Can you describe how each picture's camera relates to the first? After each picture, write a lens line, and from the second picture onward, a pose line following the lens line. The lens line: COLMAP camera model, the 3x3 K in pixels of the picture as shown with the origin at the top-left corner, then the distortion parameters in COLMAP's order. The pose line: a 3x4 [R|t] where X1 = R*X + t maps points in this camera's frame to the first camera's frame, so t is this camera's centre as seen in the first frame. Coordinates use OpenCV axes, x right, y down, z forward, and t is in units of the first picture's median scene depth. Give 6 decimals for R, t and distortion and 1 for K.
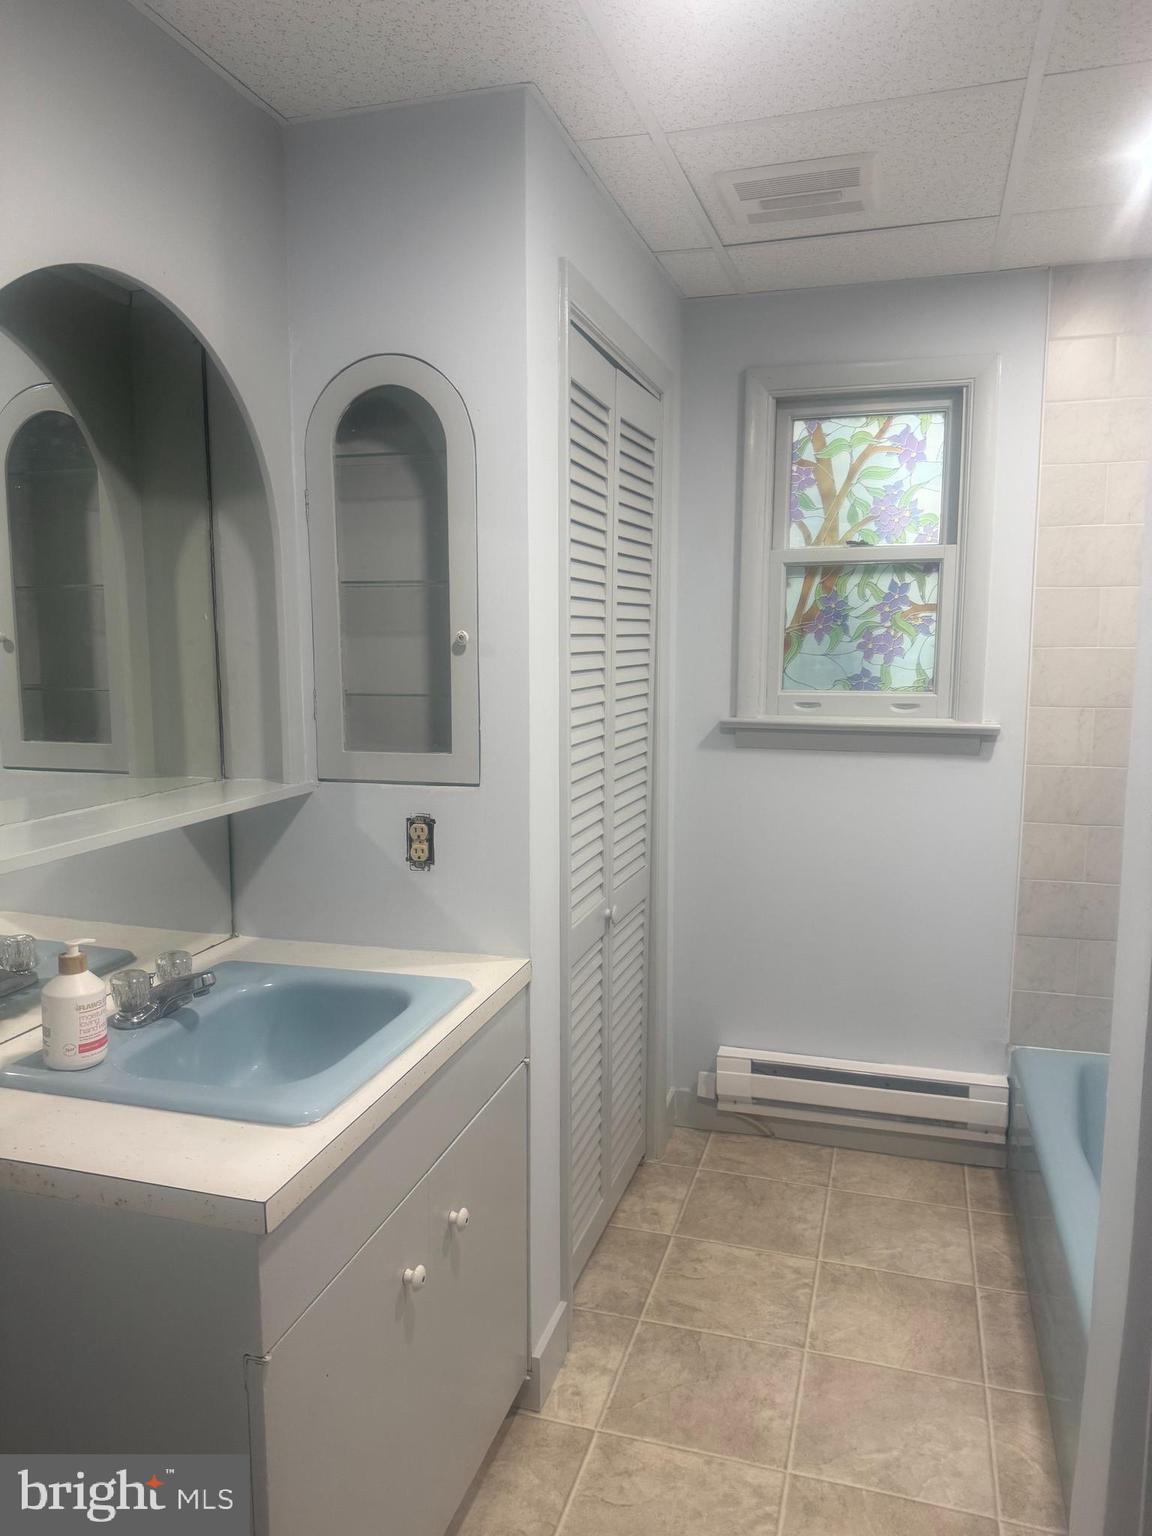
lens RADIAL K [[1076.4, 0, 576.0], [0, 1076.4, 768.0], [0, 0, 1]] dist [0.036284, -0.054533]
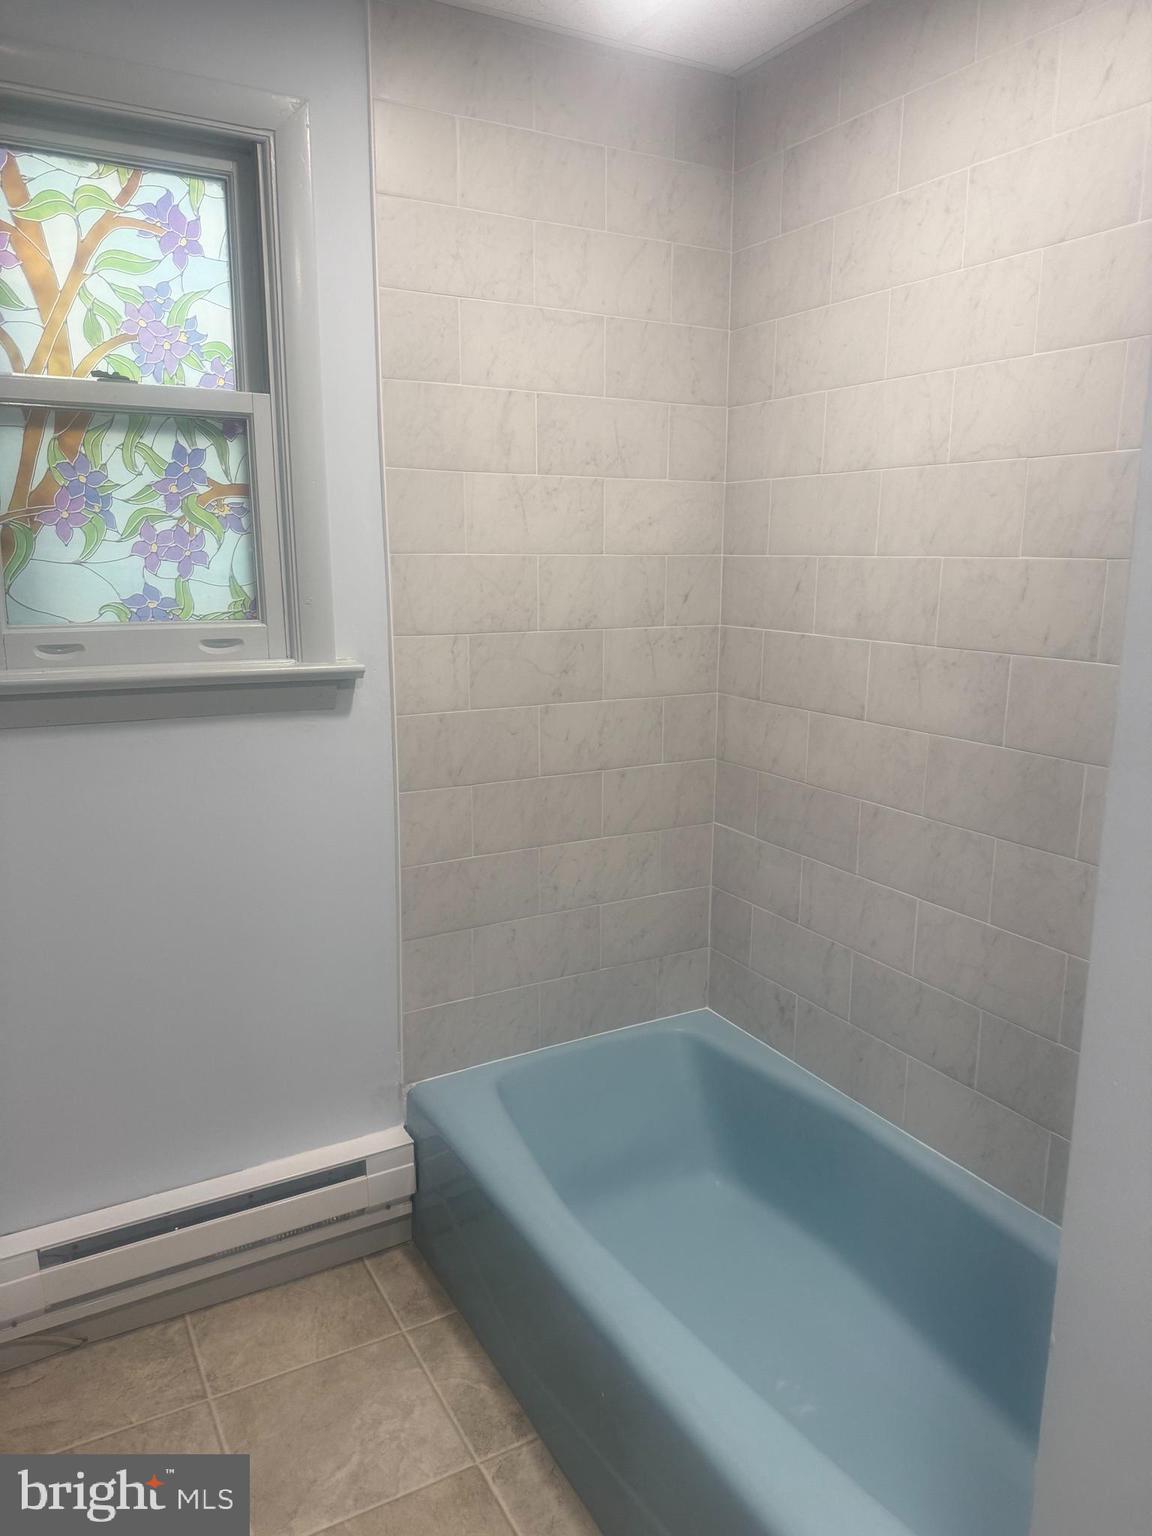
lens RADIAL K [[1076.4, 0, 576.0], [0, 1076.4, 768.0], [0, 0, 1]] dist [0.036284, -0.054533]
pose [[0.686115, -0.138907, 0.714109, -0.024524], [0.078689, 0.990013, 0.116971, -0.041374], [-0.723225, -0.024064, 0.690193, 0.389280]]
